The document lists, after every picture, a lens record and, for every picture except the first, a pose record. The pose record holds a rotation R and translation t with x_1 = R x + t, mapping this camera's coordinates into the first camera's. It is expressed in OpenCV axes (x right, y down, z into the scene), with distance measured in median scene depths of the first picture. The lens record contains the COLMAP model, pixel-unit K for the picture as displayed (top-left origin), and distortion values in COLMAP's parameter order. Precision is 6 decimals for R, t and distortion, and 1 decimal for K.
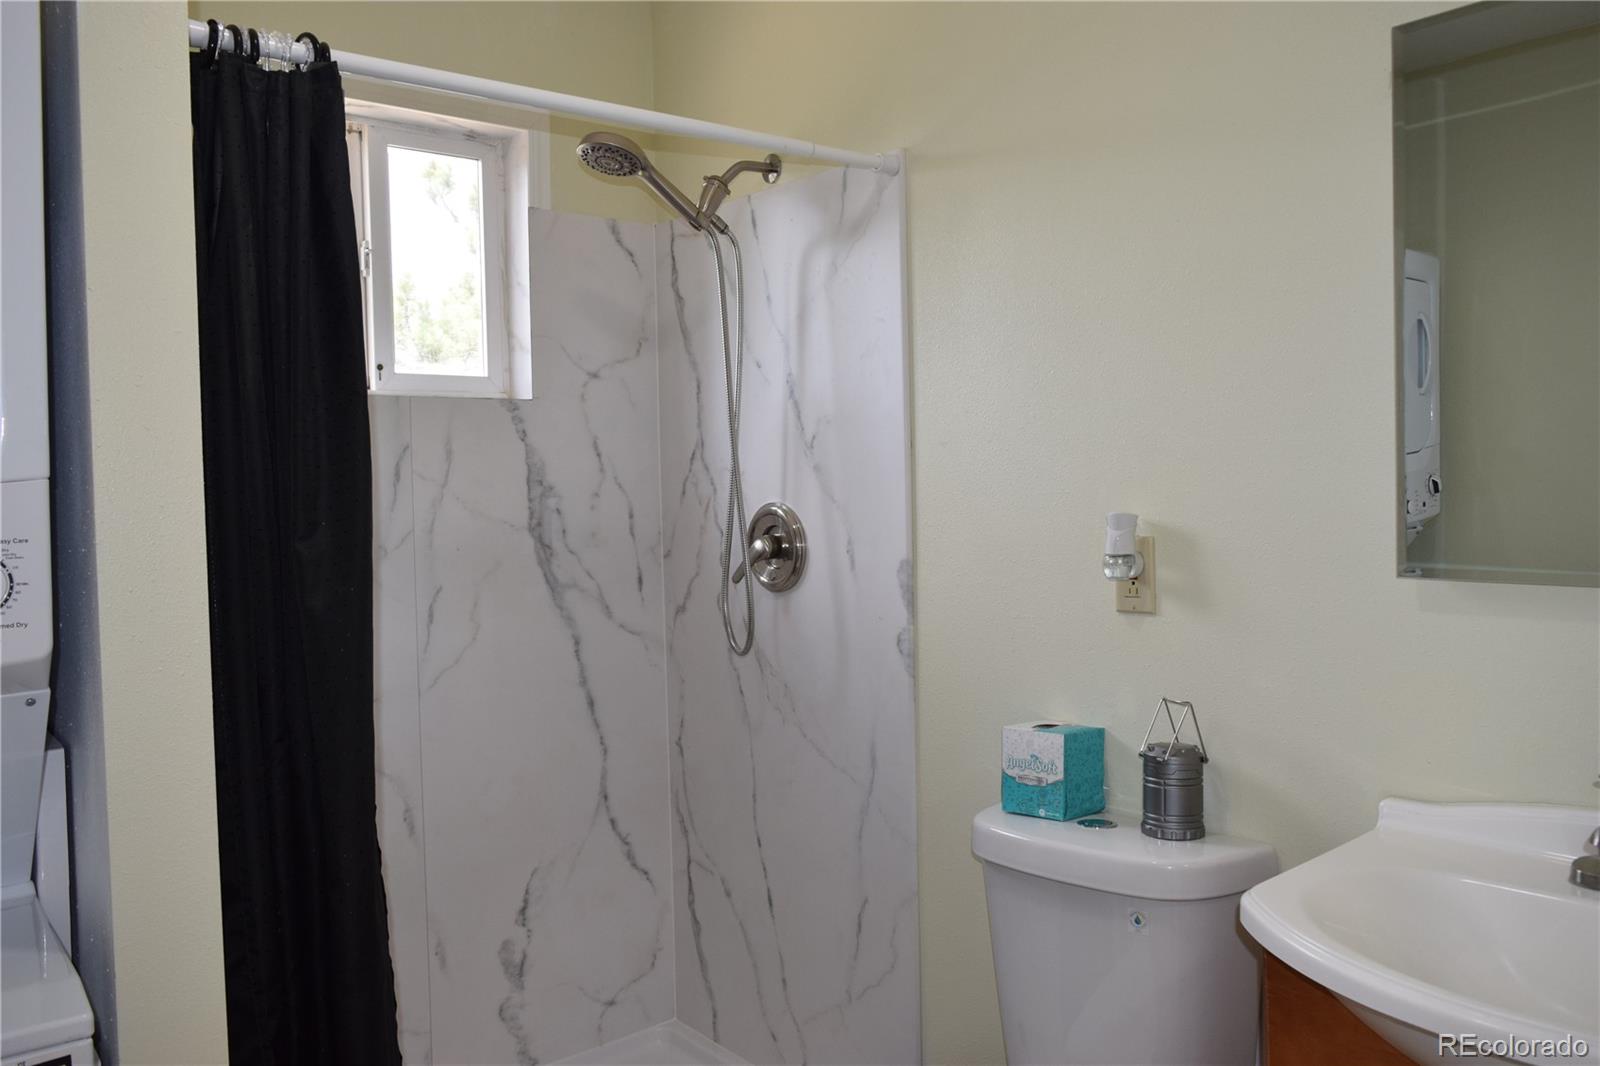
lens RADIAL K [[1226.4, 0, 797.6], [0, 1226.4, 530.2], [0, 0, 1]] dist [-0.013830, -0.007149]
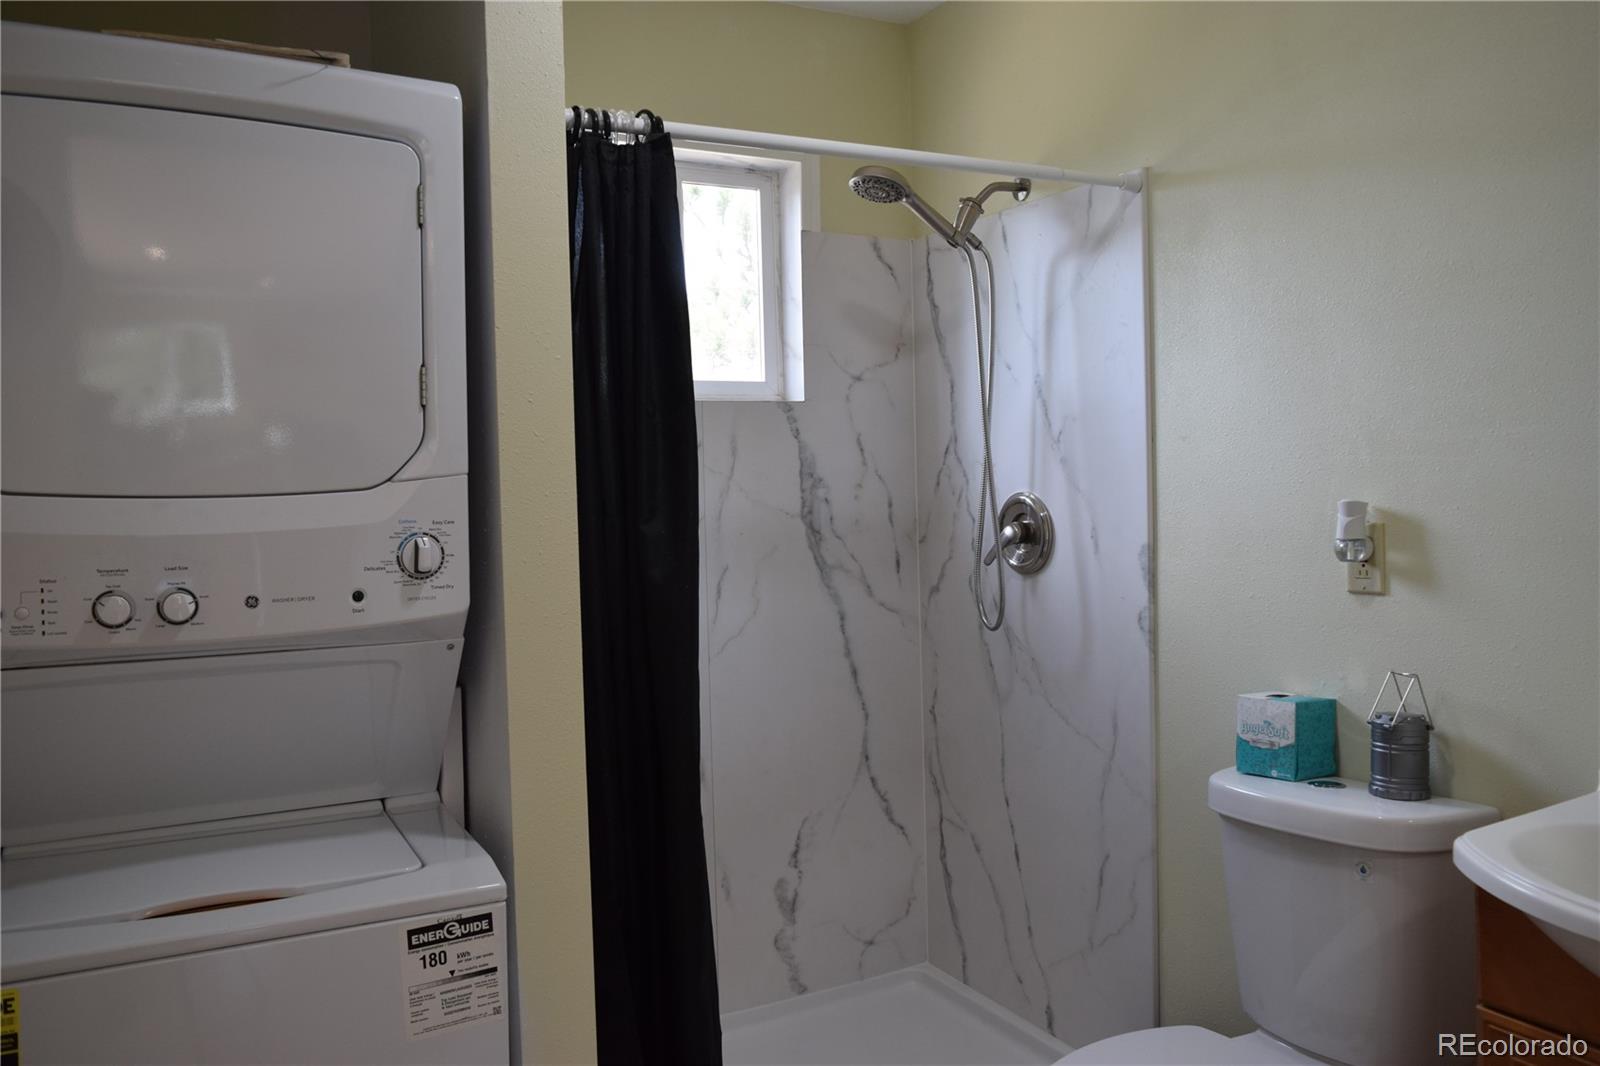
lens RADIAL K [[1226.4, 0, 805.3], [0, 1226.4, 532.8], [0, 0, 1]] dist [-0.013830, -0.007149]
pose [[0.983699, 0.003307, -0.179793, -0.013988], [-0.001629, 0.999954, 0.009478, 0.003708], [0.179816, -0.009030, 0.983659, -0.119938]]
